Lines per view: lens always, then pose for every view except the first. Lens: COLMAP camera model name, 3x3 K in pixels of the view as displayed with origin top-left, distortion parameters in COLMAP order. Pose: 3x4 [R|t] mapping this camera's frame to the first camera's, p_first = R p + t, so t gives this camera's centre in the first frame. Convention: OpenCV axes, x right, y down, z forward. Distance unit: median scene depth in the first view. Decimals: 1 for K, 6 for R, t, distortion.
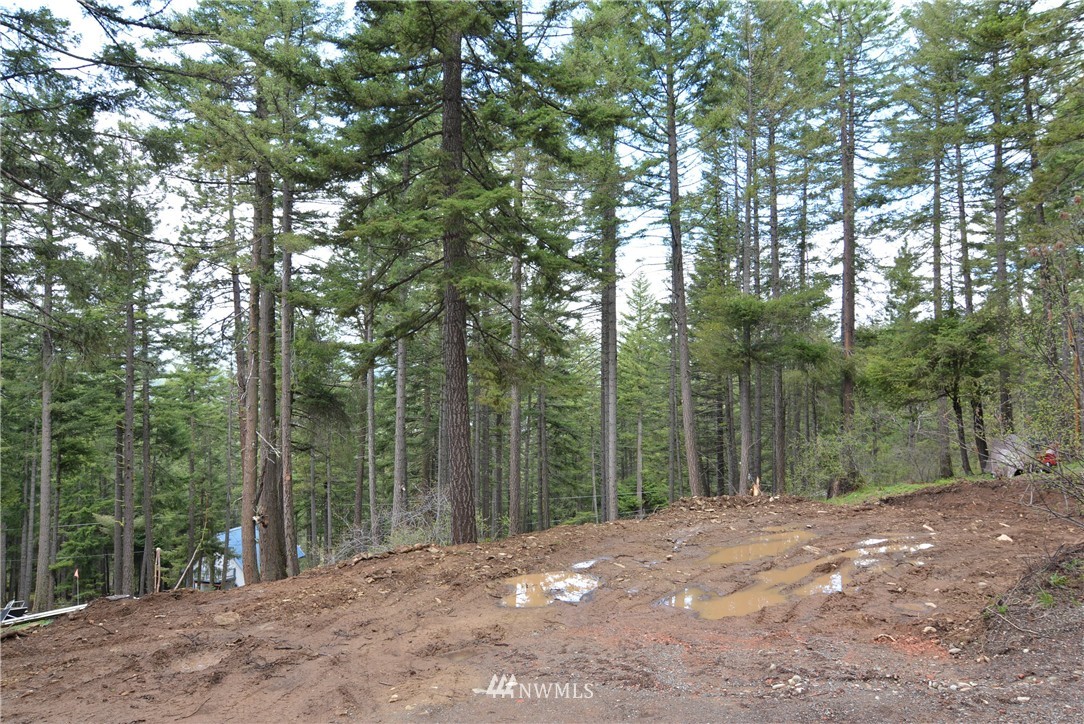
lens RADIAL K [[669.2, 0, 542.0], [0, 669.2, 362.0], [0, 0, 1]] dist [-0.006592, -0.004933]
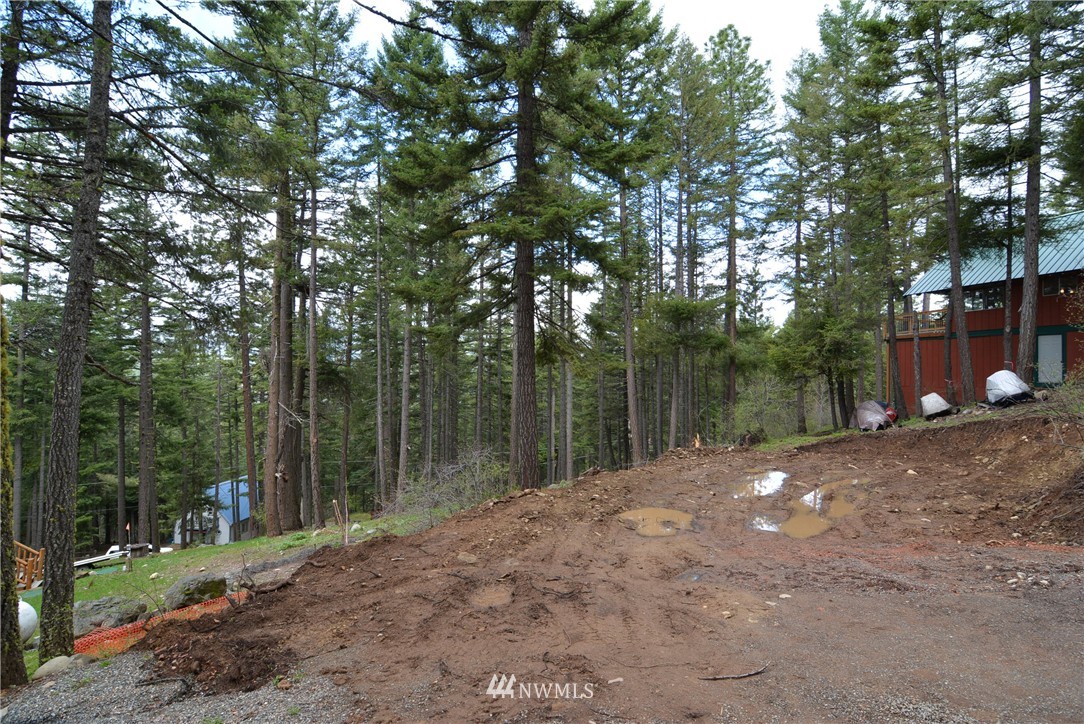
lens RADIAL K [[512.8, 0, 542.0], [0, 512.8, 362.0], [0, 0, 1]] dist [0.000504, -0.014570]
pose [[0.986927, 0.006959, 0.161015, -0.111869], [-0.010956, 0.999653, 0.023948, 0.005192], [-0.160793, -0.025399, 0.986661, 0.025319]]
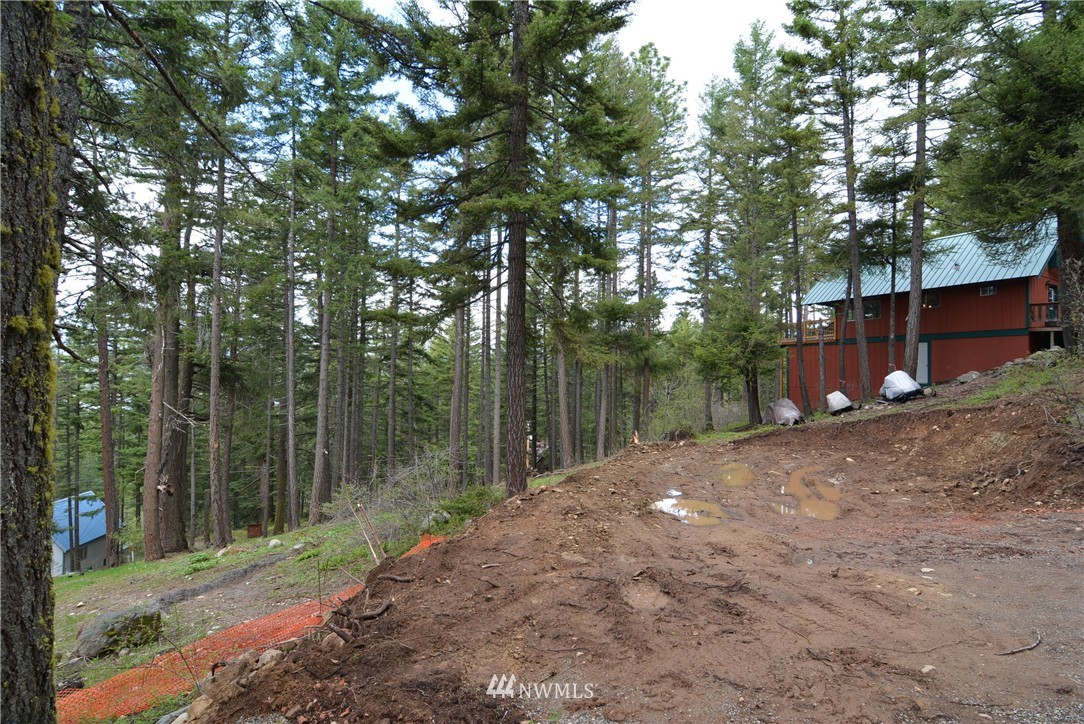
lens RADIAL K [[512.8, 0, 542.0], [0, 512.8, 362.0], [0, 0, 1]] dist [0.000504, -0.014570]
pose [[0.926912, 0.022832, 0.374584, -0.186365], [-0.029008, 0.999520, 0.010857, 0.018186], [-0.374157, -0.020930, 0.927129, 0.068691]]
